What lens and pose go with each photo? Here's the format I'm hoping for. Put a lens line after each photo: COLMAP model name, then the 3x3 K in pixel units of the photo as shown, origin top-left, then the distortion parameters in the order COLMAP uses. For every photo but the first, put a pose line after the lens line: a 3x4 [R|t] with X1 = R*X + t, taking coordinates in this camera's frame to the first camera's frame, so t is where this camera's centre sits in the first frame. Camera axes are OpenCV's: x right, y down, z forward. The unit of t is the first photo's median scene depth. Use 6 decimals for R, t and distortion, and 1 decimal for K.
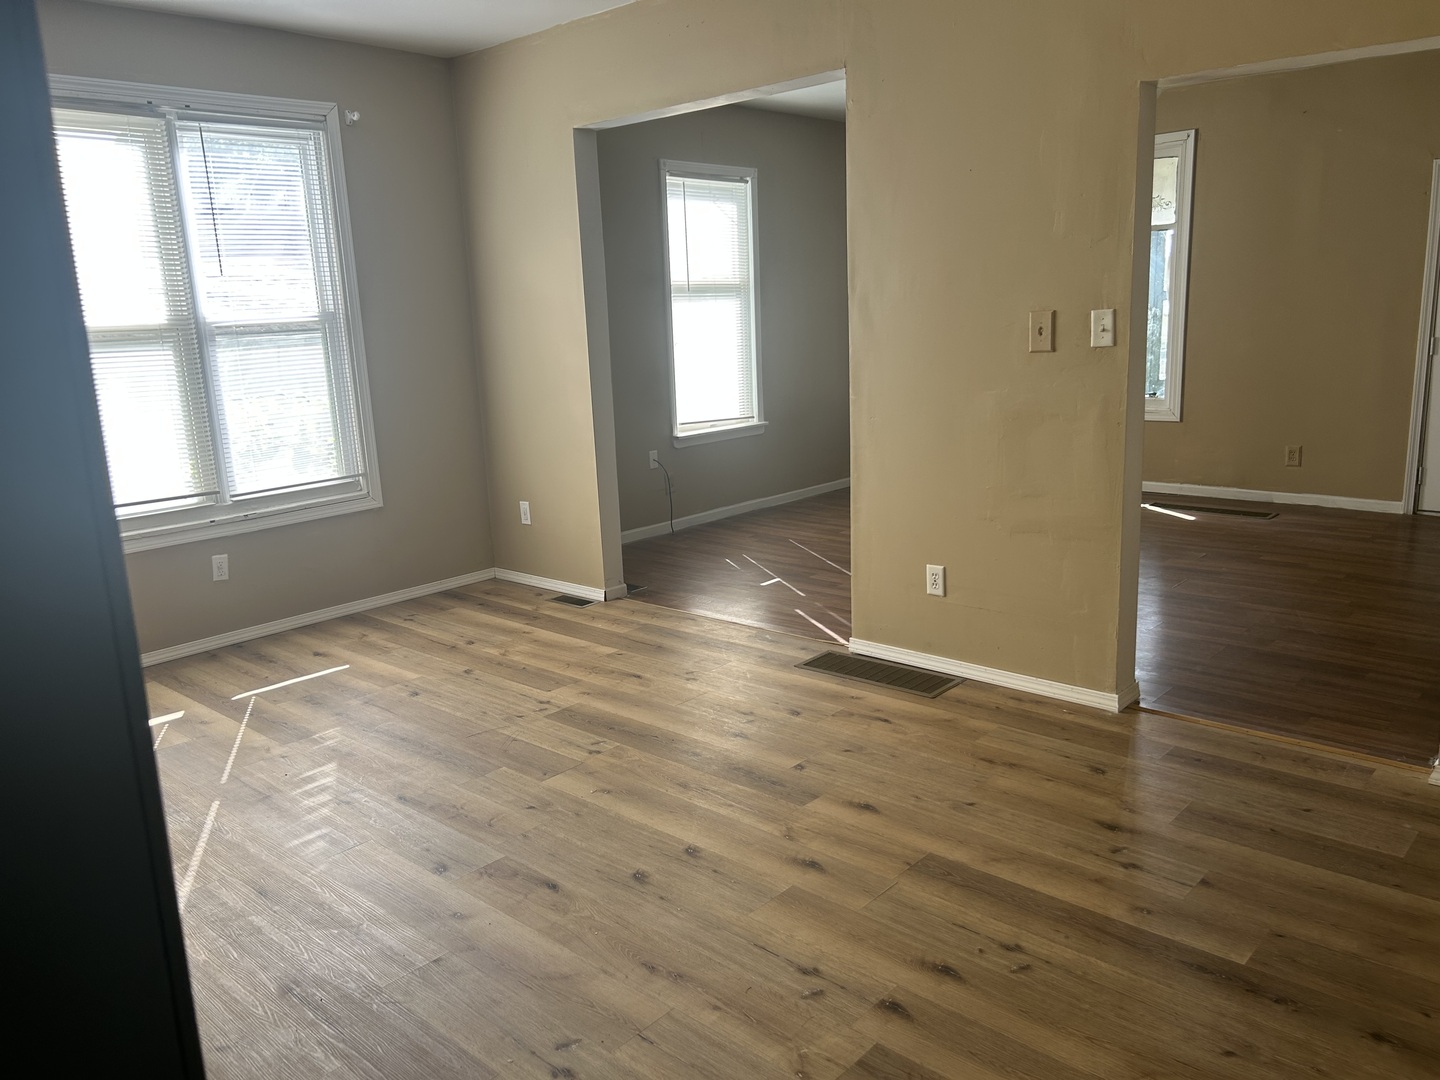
lens RADIAL K [[1084.2, 0, 716.1], [0, 1084.2, 538.9], [0, 0, 1]] dist [0.014695, -0.009934]
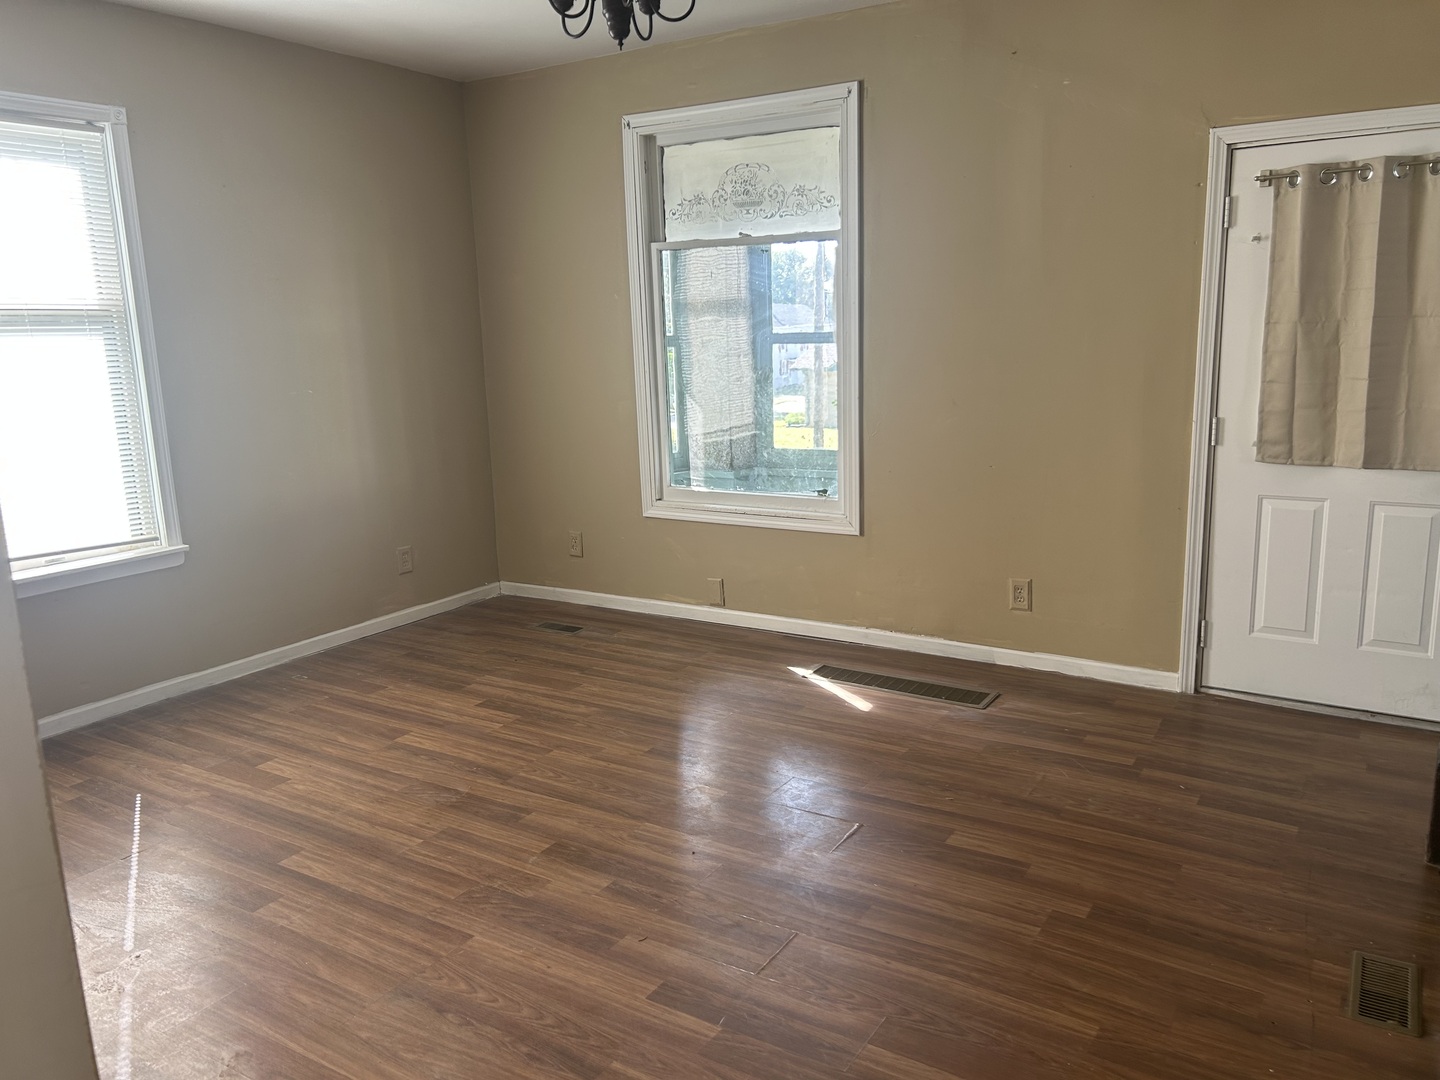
lens RADIAL K [[1084.2, 0, 723.4], [0, 1084.2, 540.1], [0, 0, 1]] dist [0.014695, -0.009934]
pose [[0.983153, -0.019540, 0.181739, 0.238868], [0.024300, 0.999416, -0.024004, -0.095613], [-0.181164, 0.028016, 0.983054, 0.394949]]
